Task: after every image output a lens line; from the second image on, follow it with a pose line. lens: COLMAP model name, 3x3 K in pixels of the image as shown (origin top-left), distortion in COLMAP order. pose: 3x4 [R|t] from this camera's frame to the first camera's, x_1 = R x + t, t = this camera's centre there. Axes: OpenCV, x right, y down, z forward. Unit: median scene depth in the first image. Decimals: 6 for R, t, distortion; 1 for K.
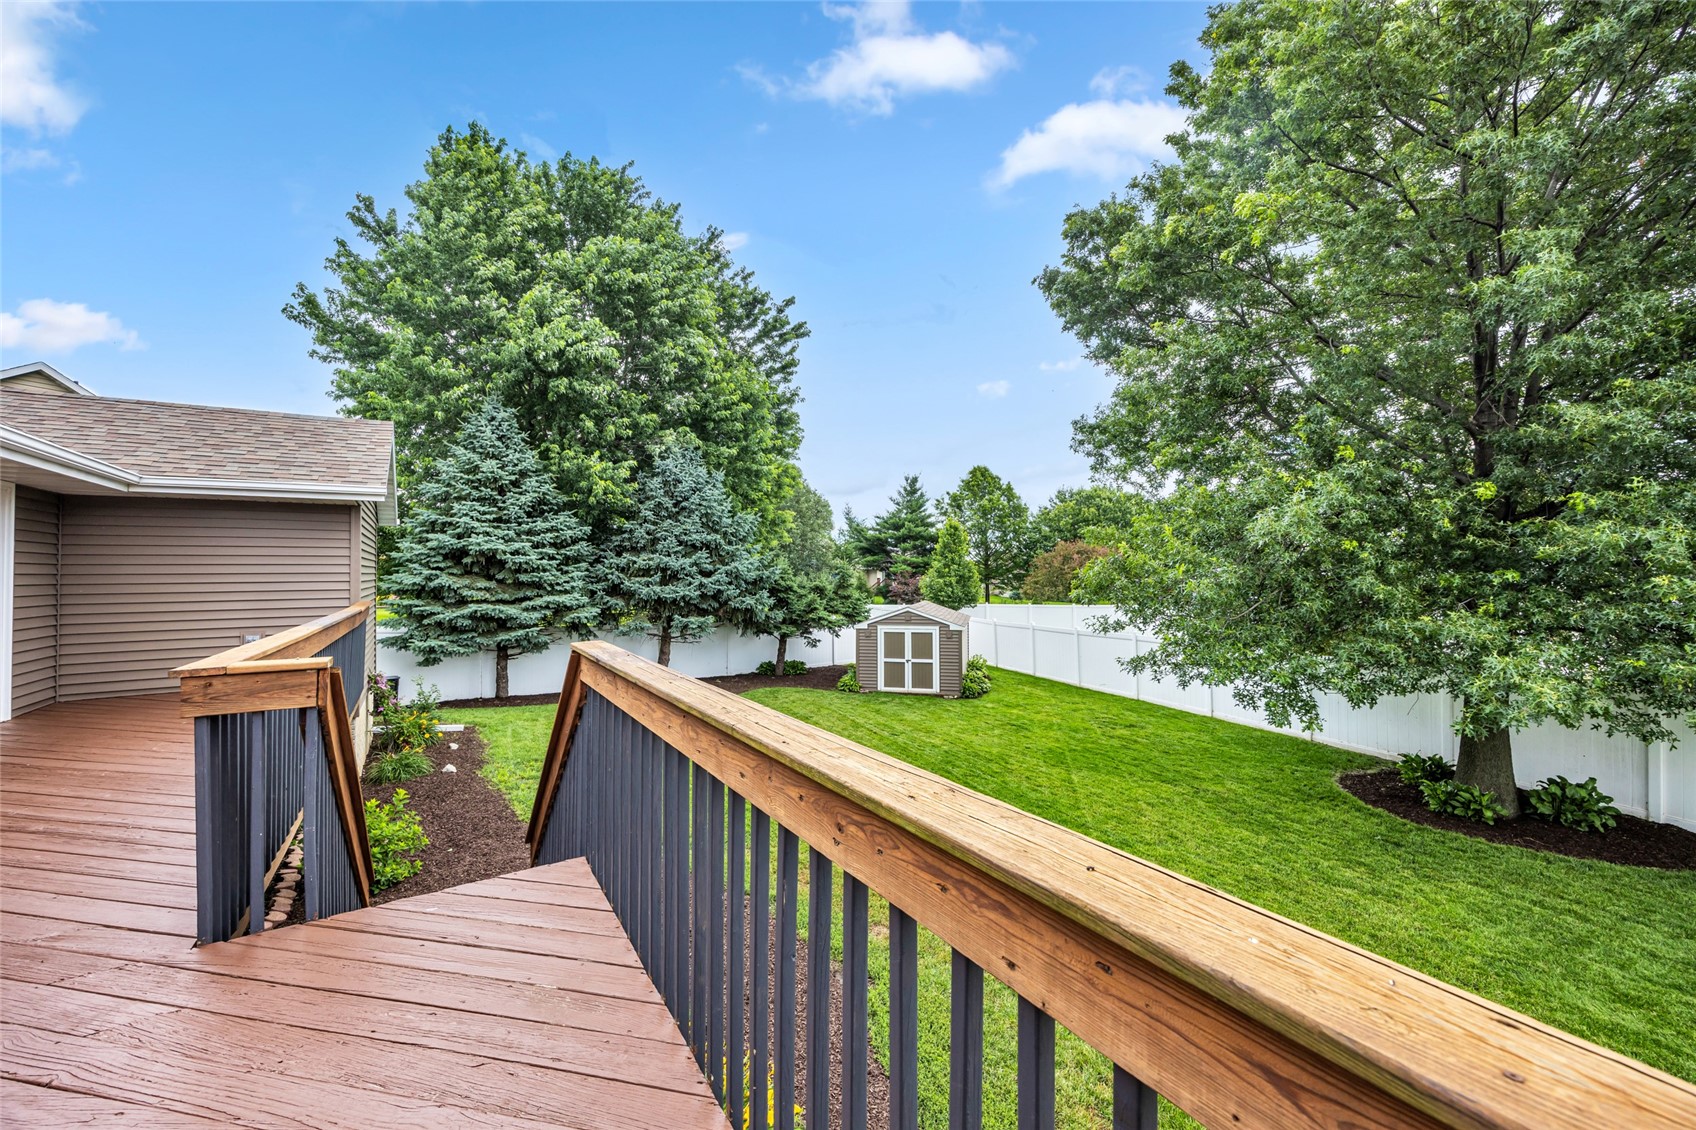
lens RADIAL K [[662.8, 0, 841.9], [0, 662.8, 579.8], [0, 0, 1]] dist [-0.003192, 0.000208]
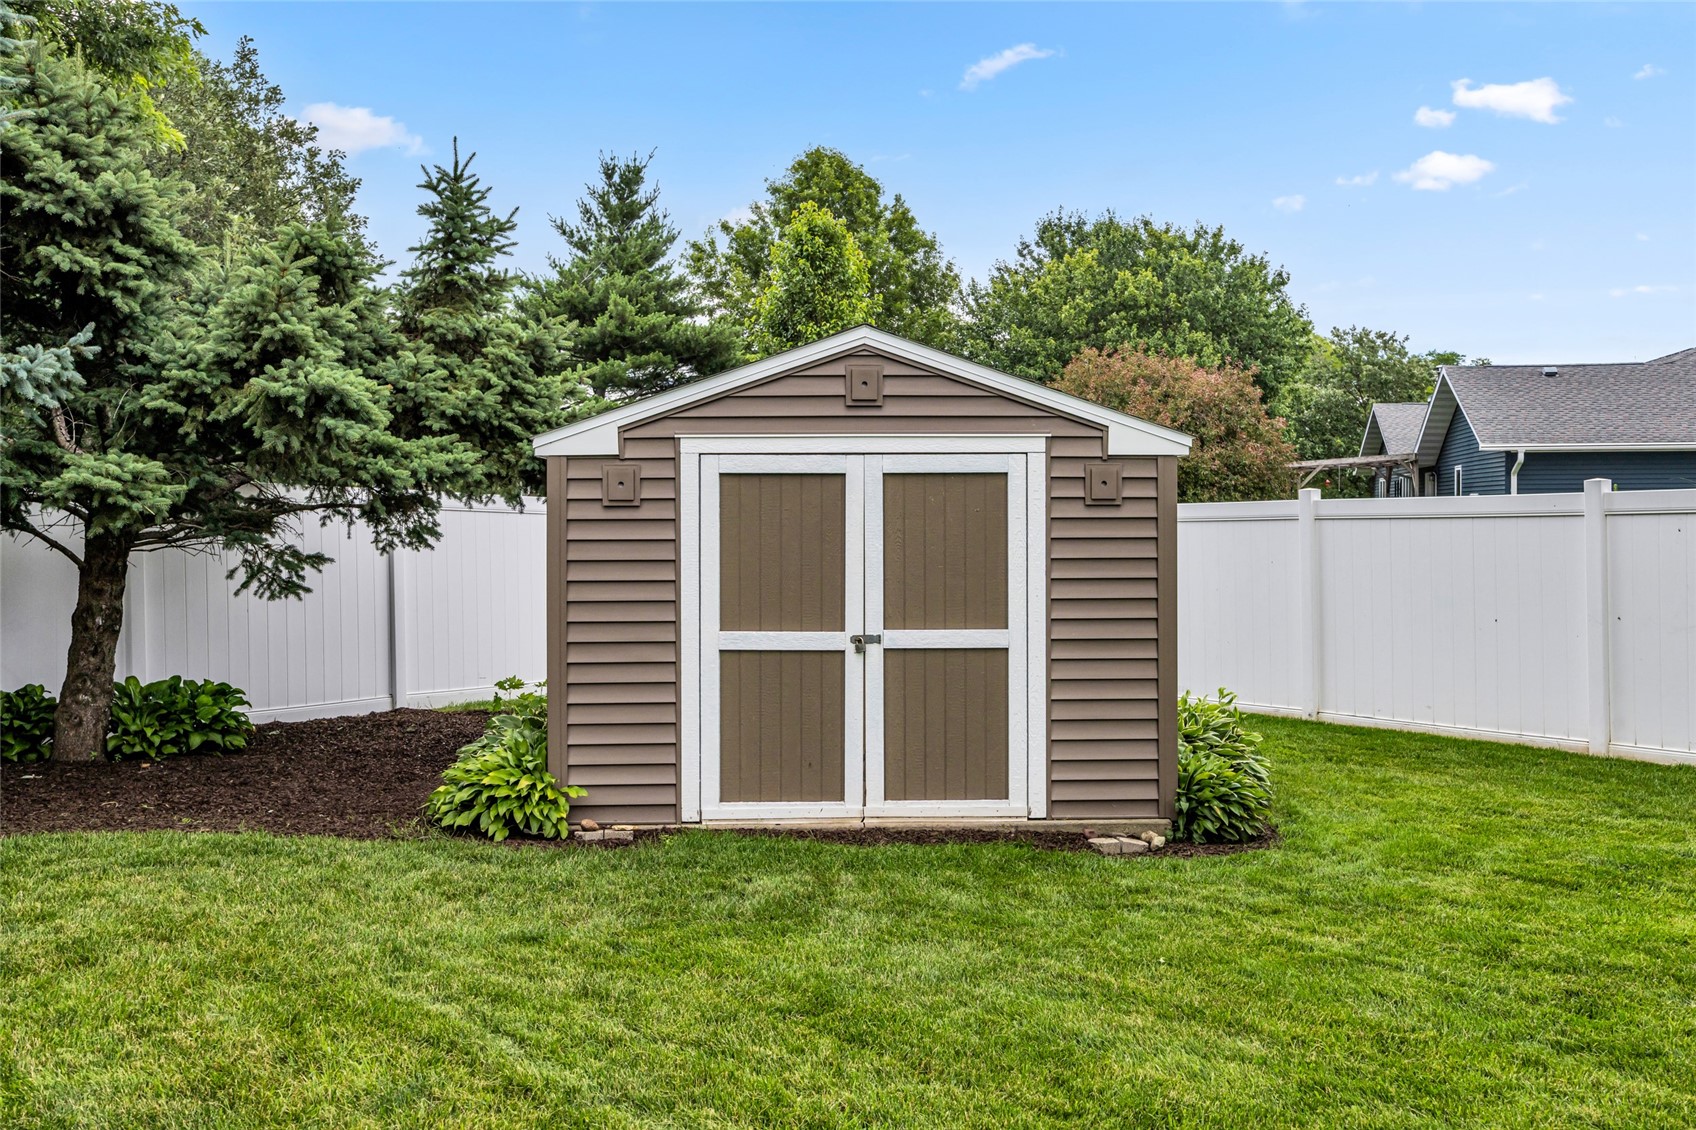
lens RADIAL K [[1702.2, 0, 847.8], [0, 1702.2, 560.0], [0, 0, 1]] dist [0.017562, 0.000000]
pose [[0.966971, -0.007815, 0.254767, -0.013270], [0.002902, 0.999803, 0.019656, 0.081548], [-0.254870, -0.018267, 0.966803, 0.508939]]
